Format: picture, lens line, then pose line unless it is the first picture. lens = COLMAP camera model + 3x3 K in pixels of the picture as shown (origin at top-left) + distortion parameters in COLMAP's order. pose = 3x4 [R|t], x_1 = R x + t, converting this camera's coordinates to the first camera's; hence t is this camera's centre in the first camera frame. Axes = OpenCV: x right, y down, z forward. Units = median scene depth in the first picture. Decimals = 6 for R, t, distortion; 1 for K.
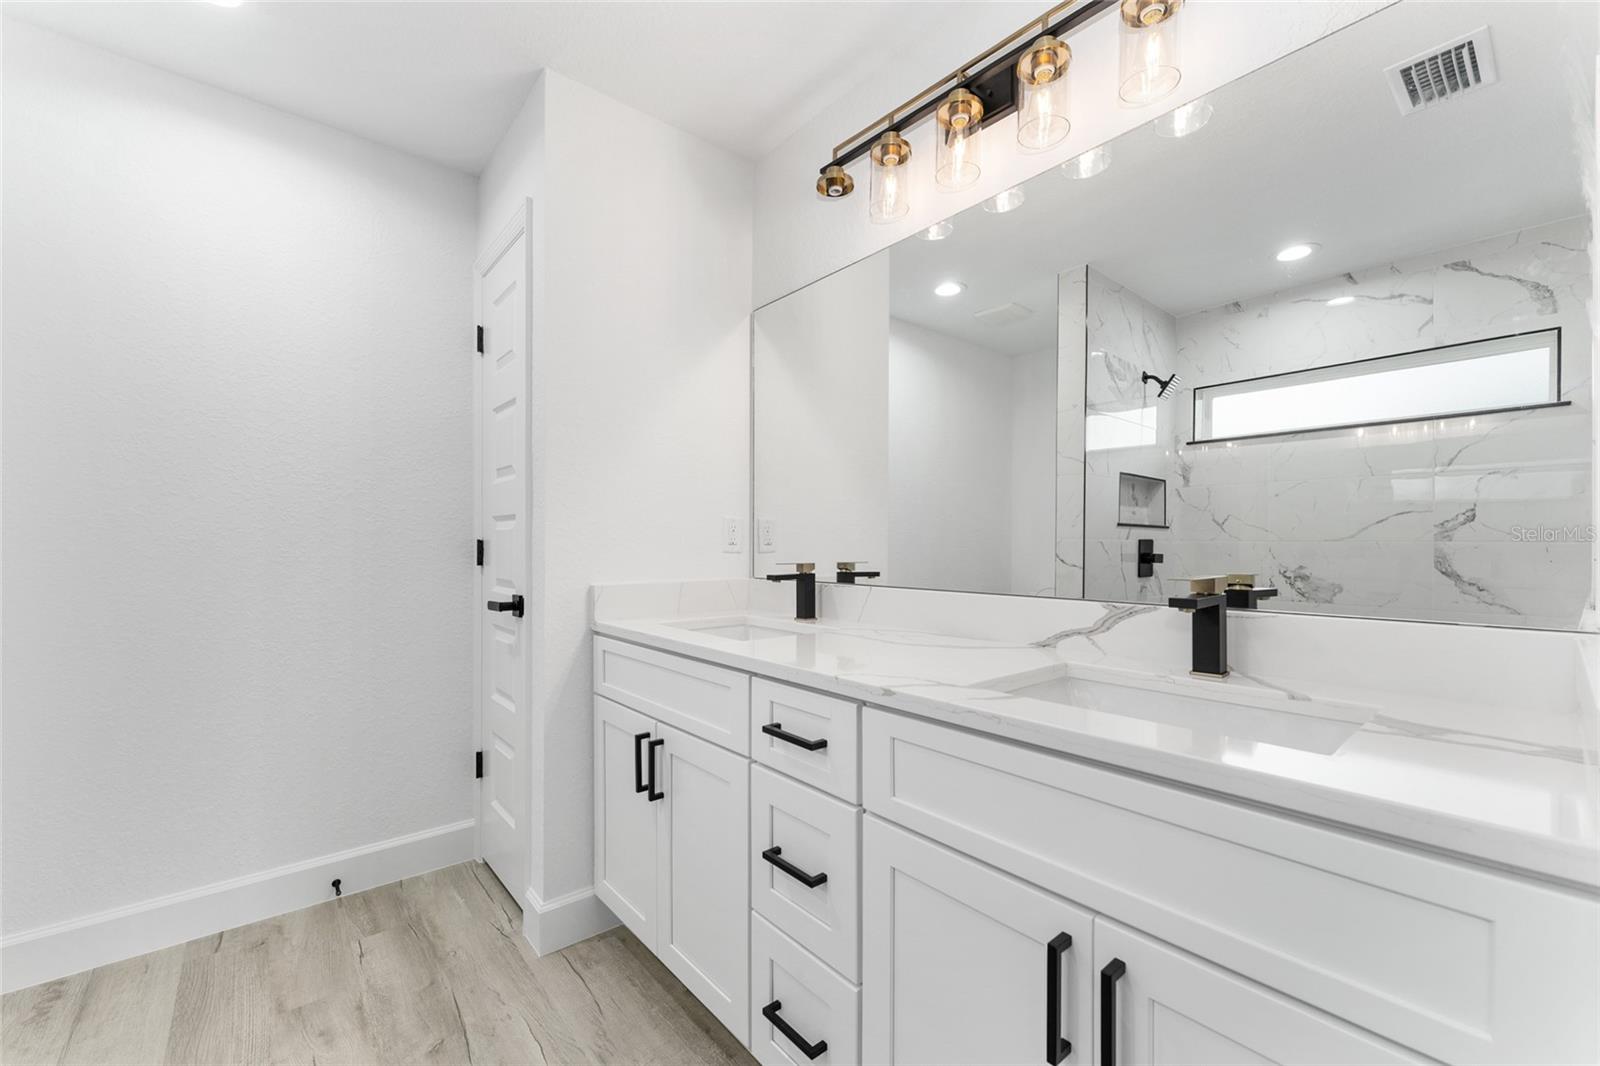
lens RADIAL K [[652.1, 0, 800.2], [0, 652.1, 540.3], [0, 0, 1]] dist [0.025577, 0.000232]
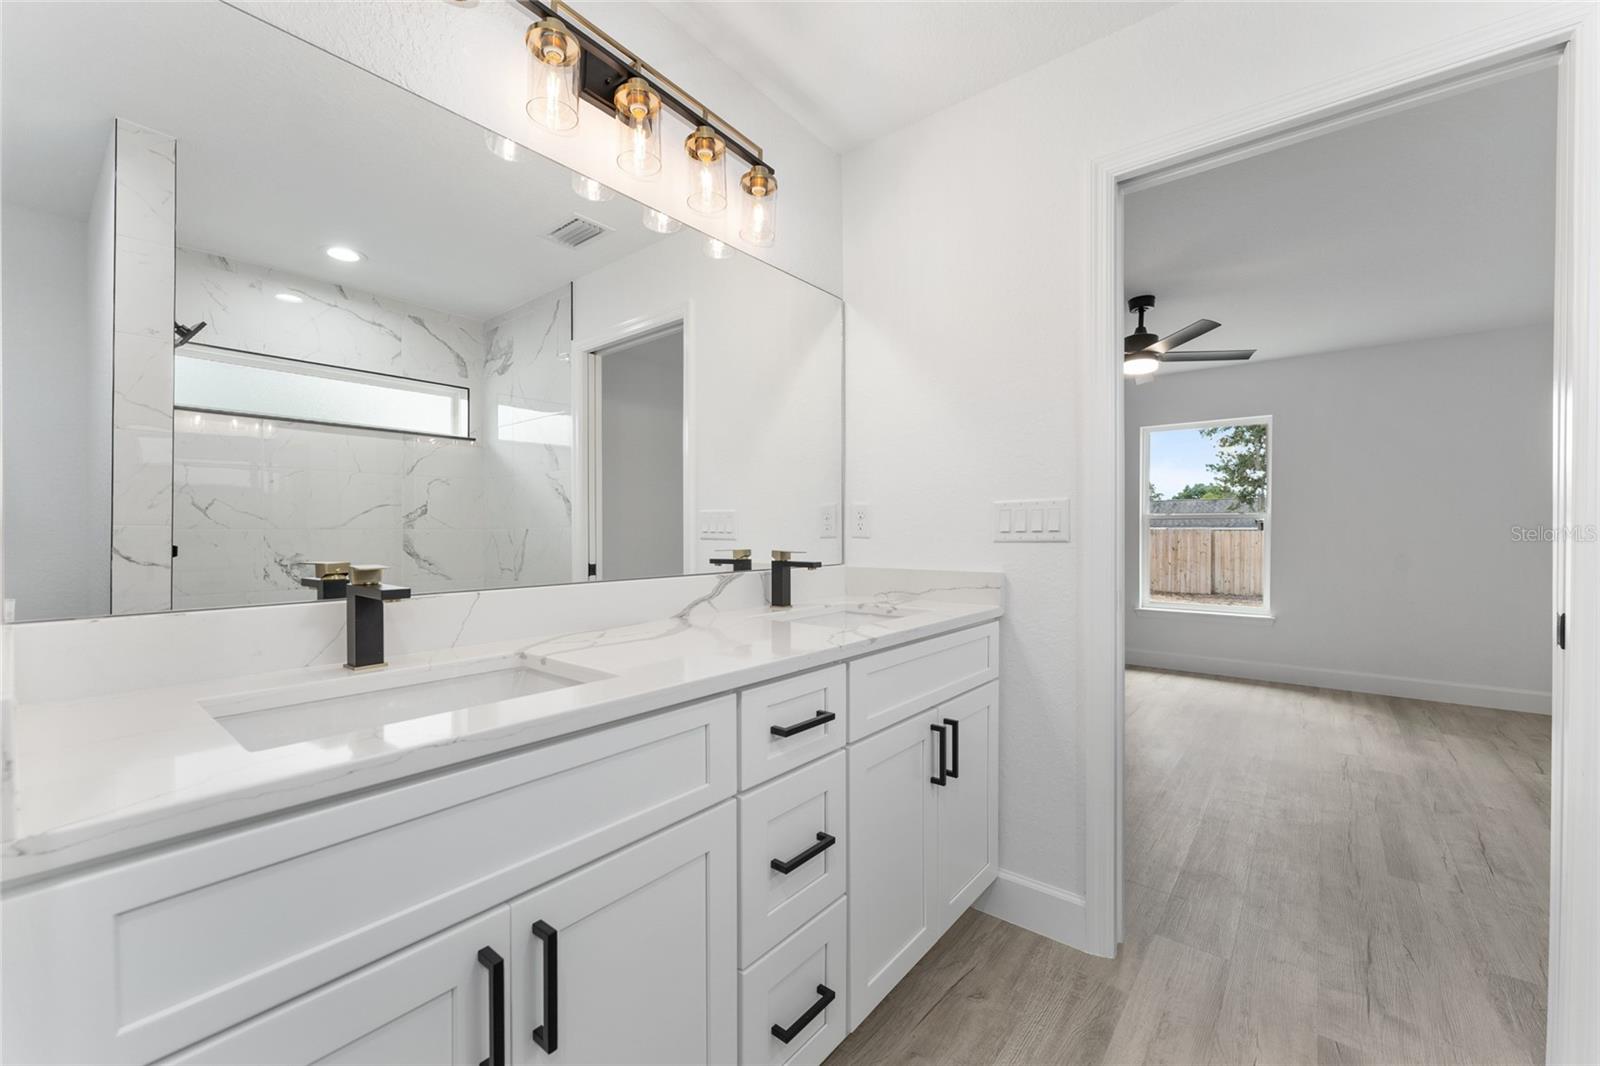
lens RADIAL K [[641.0, 0, 801.1], [0, 641.0, 527.8], [0, 0, 1]] dist [0.013798, -0.000032]
pose [[-0.178329, 0.001699, 0.983969, -0.647986], [-0.002120, 0.999996, -0.002111, 0.000395], [-0.983969, -0.002463, -0.178324, 0.779389]]
